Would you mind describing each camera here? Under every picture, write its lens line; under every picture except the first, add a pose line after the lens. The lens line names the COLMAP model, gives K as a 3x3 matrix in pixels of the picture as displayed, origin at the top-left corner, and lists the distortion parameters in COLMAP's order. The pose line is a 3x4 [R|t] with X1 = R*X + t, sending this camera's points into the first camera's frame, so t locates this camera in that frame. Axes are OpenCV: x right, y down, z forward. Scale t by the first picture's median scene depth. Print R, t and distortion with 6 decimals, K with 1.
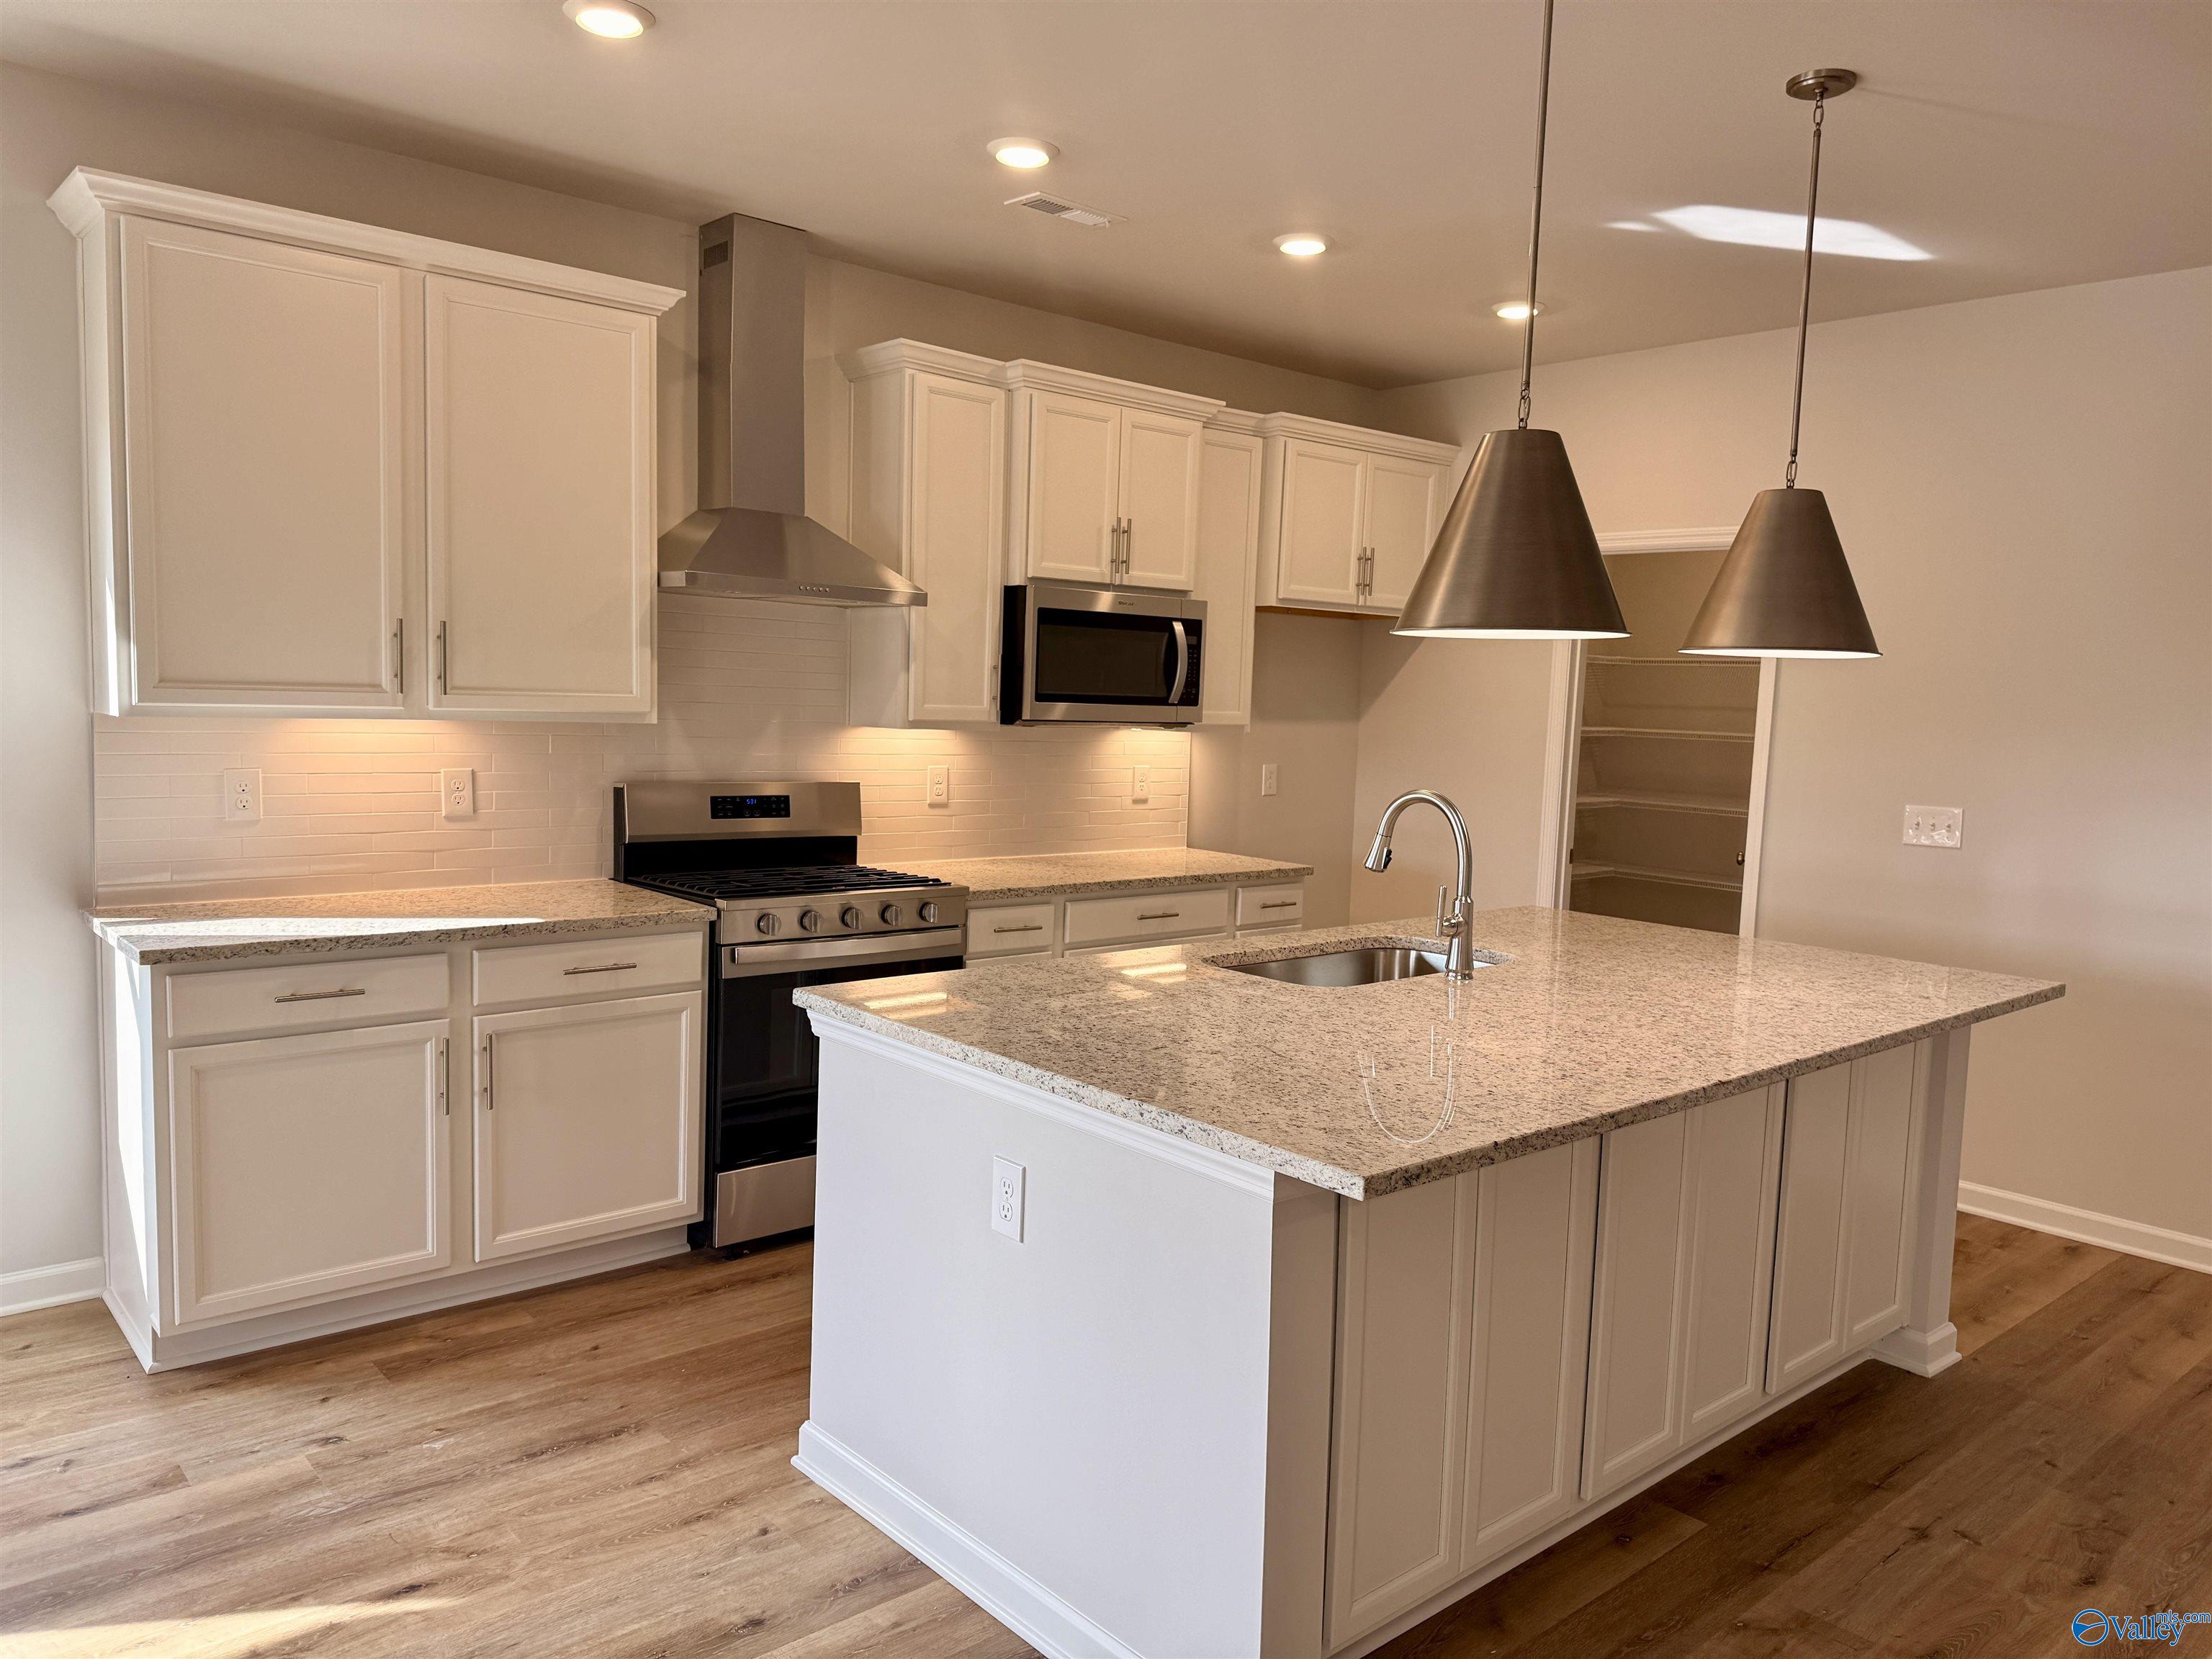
lens RADIAL K [[1526.7, 0, 1098.5], [0, 1526.7, 828.7], [0, 0, 1]] dist [0.036892, -0.043827]
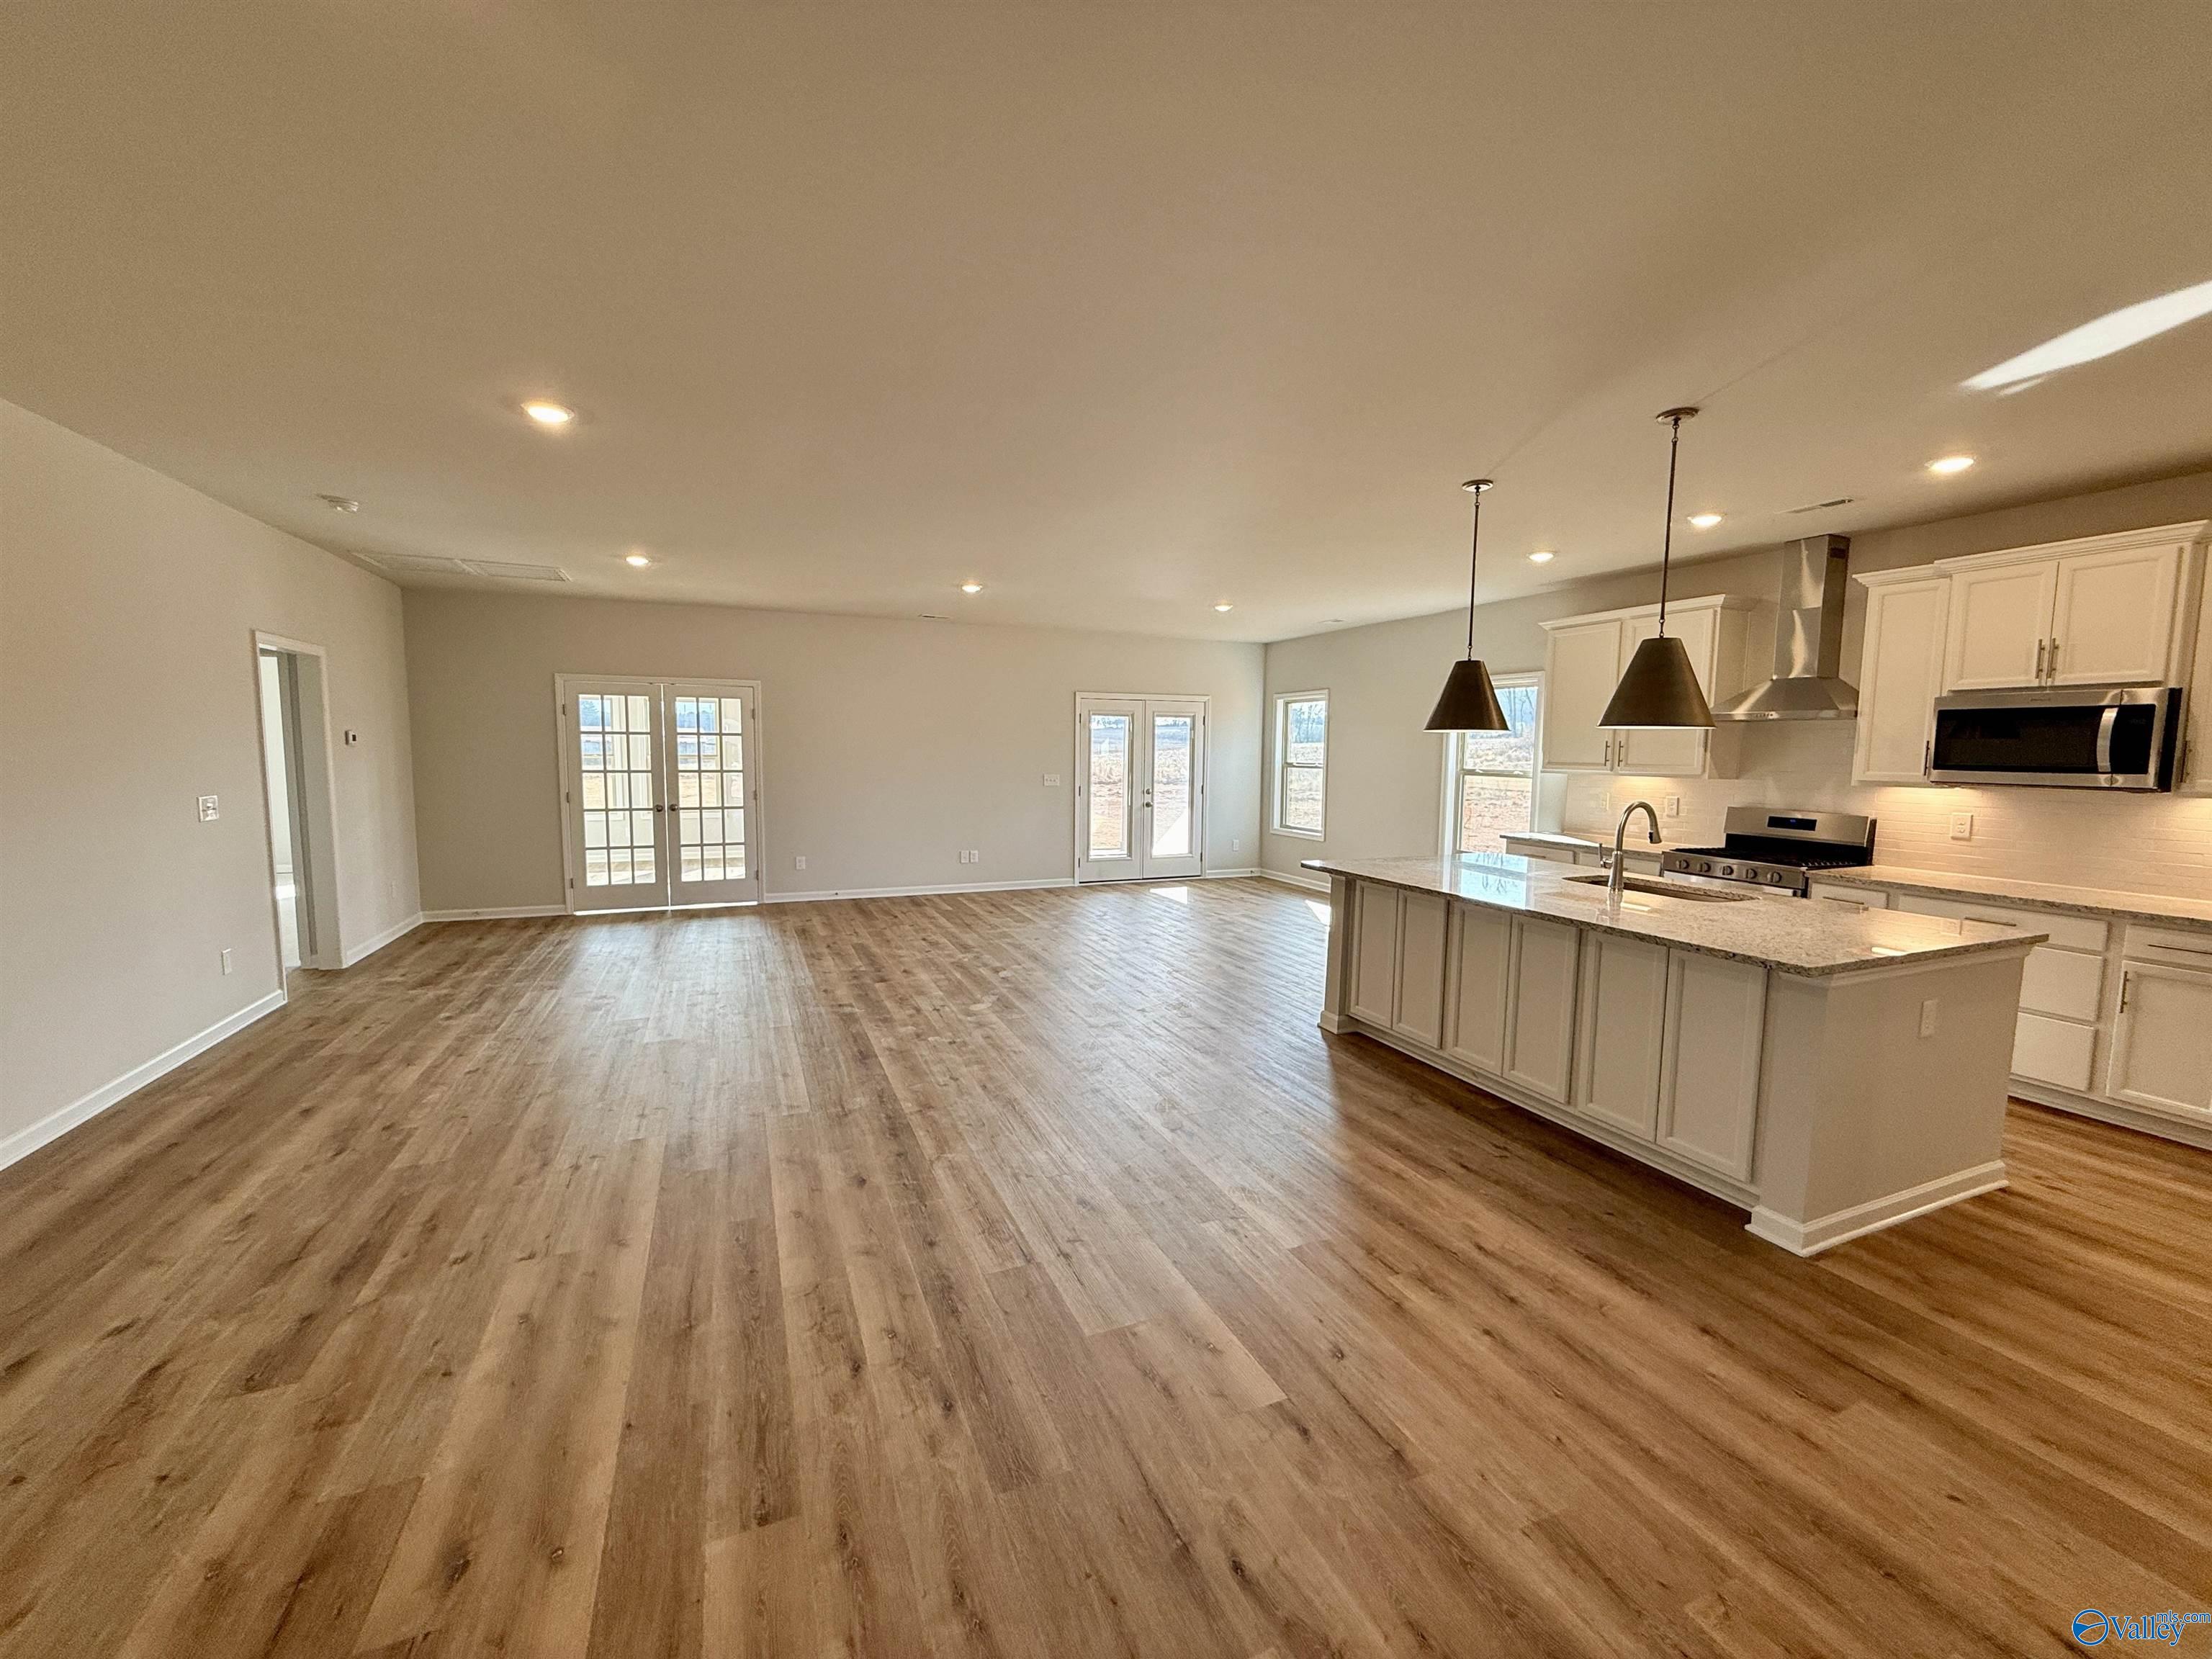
lens RADIAL K [[895.8, 0, 1094.3], [0, 895.8, 817.3], [0, 0, 1]] dist [0.014930, 0.000270]
pose [[-0.316002, 0.042233, -0.947818, 1.201594], [-0.100130, 0.991945, 0.077583, -0.022968], [0.943460, 0.119421, -0.309228, 0.512156]]
